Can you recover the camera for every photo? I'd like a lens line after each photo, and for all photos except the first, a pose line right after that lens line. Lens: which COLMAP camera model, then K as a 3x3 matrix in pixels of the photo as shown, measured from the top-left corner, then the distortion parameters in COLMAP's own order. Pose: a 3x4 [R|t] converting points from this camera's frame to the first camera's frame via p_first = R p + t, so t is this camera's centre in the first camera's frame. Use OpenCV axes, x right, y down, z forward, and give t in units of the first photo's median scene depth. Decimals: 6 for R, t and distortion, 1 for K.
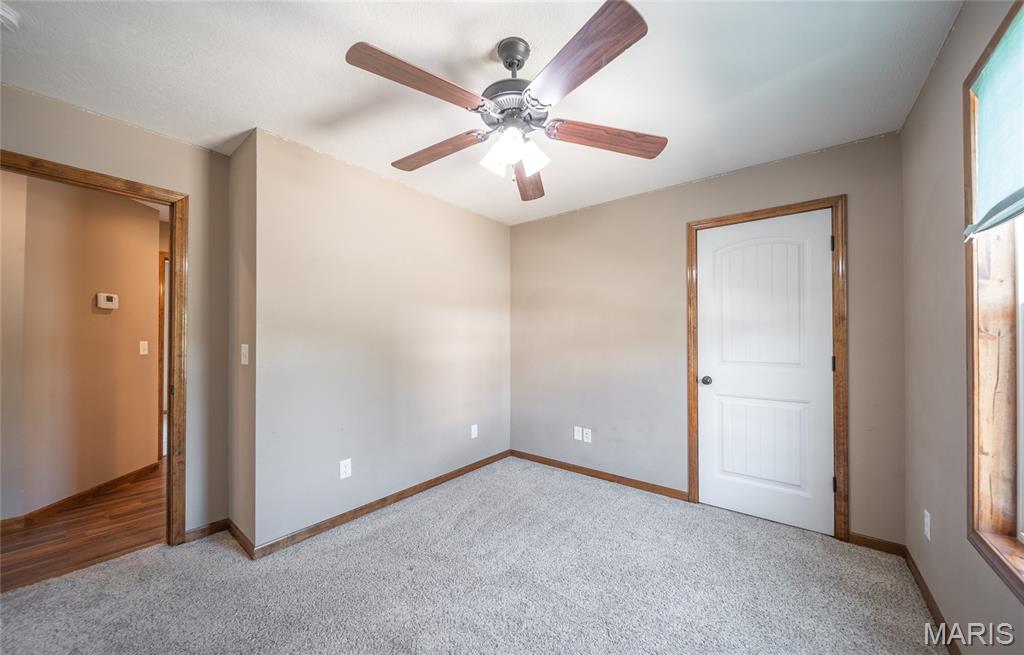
lens RADIAL K [[359.1, 0, 510.8], [0, 359.1, 336.3], [0, 0, 1]] dist [-0.000587, -0.000068]
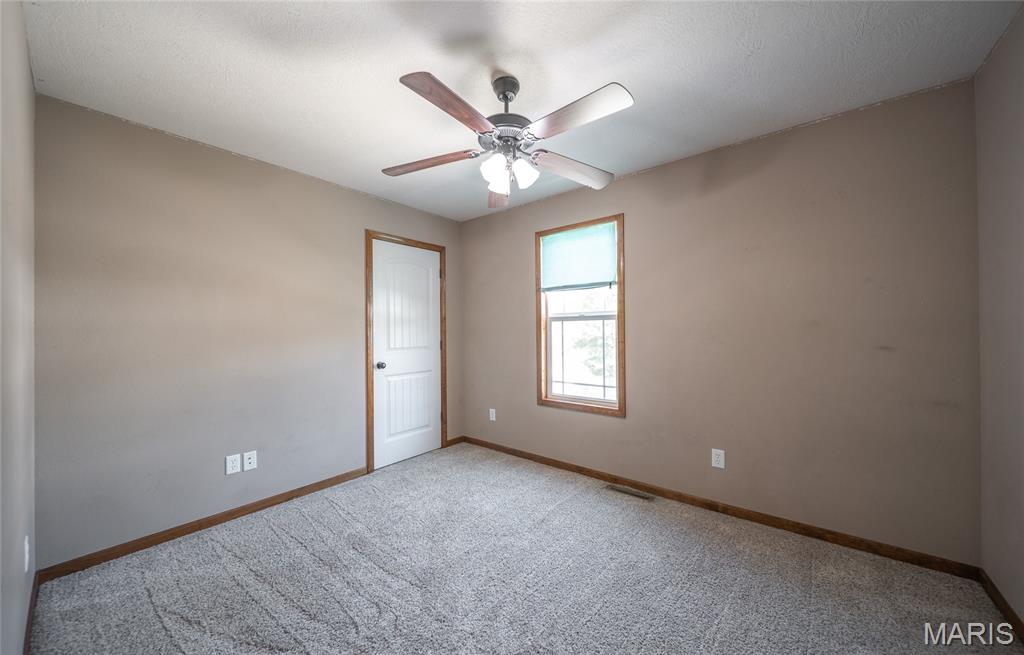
lens RADIAL K [[359.6, 0, 515.3], [0, 359.6, 329.2], [0, 0, 1]] dist [0.000482, 0.000066]
pose [[0.001755, 0.000536, 0.999998, -0.712564], [-0.000384, 1.000000, -0.000535, 0.002019], [-0.999998, -0.000383, 0.001756, 0.584437]]
